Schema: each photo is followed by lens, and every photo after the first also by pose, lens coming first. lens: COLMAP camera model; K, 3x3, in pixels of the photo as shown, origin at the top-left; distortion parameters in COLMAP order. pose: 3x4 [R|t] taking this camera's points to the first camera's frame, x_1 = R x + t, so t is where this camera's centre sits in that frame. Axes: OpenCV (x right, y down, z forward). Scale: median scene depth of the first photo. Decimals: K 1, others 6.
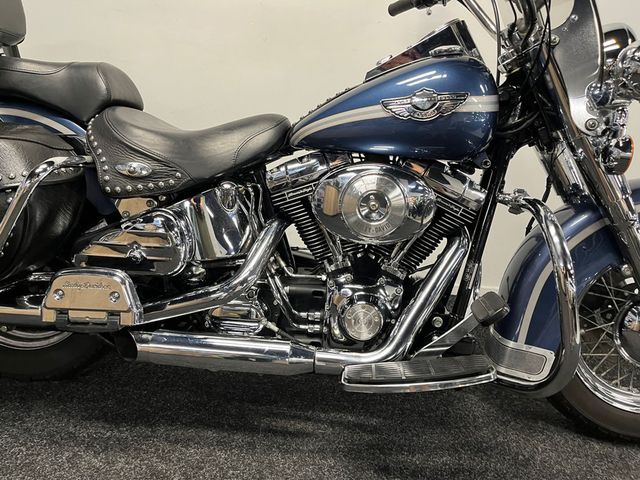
lens RADIAL K [[483.4, 0, 319.5], [0, 483.4, 241.8], [0, 0, 1]] dist [0.076525, -0.099916]
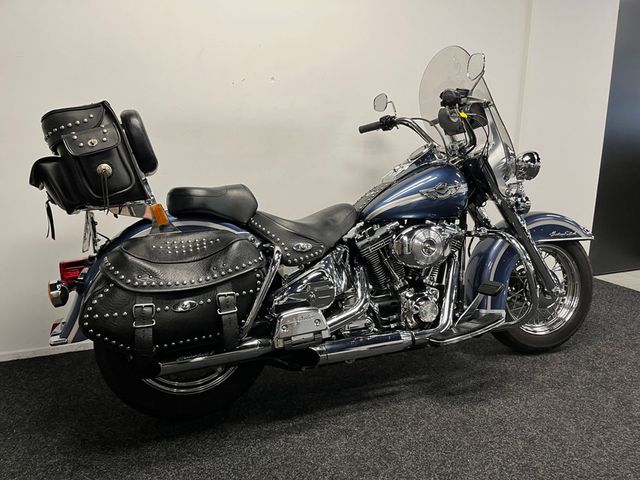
lens RADIAL K [[483.4, 0, 323.4], [0, 483.4, 249.7], [0, 0, 1]] dist [0.076525, -0.099916]
pose [[0.903223, -0.153260, 0.400873, -0.901851], [0.191465, 0.979856, -0.056782, -0.029605], [-0.384095, 0.128040, 0.914372, -0.493666]]
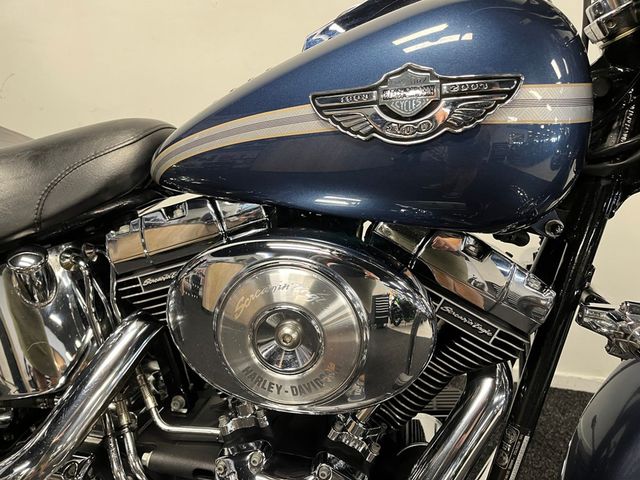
lens RADIAL K [[483.4, 0, 318.7], [0, 483.4, 249.1], [0, 0, 1]] dist [0.076525, -0.099916]
pose [[0.996113, 0.033106, -0.081632, 0.156256], [-0.031409, 0.999265, 0.021989, -0.148186], [0.082299, -0.019339, 0.996420, 0.518127]]
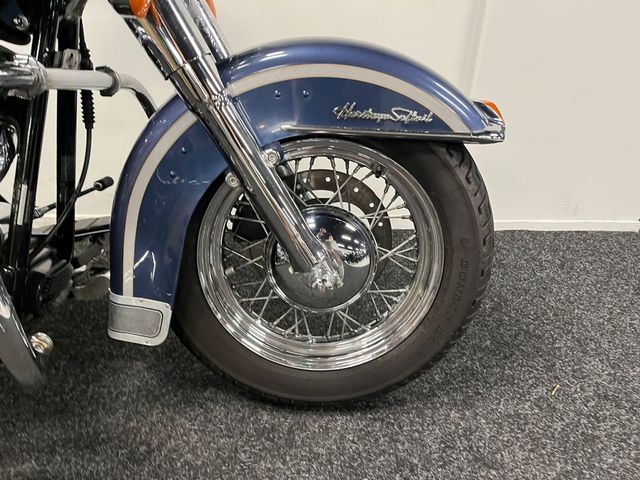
lens RADIAL K [[483.4, 0, 321.8], [0, 483.4, 245.1], [0, 0, 1]] dist [0.076525, -0.099916]
pose [[0.990231, -0.080301, 0.113989, 0.649375], [0.063437, 0.987462, 0.144551, 0.056058], [-0.124168, -0.135908, 0.982910, 0.310391]]
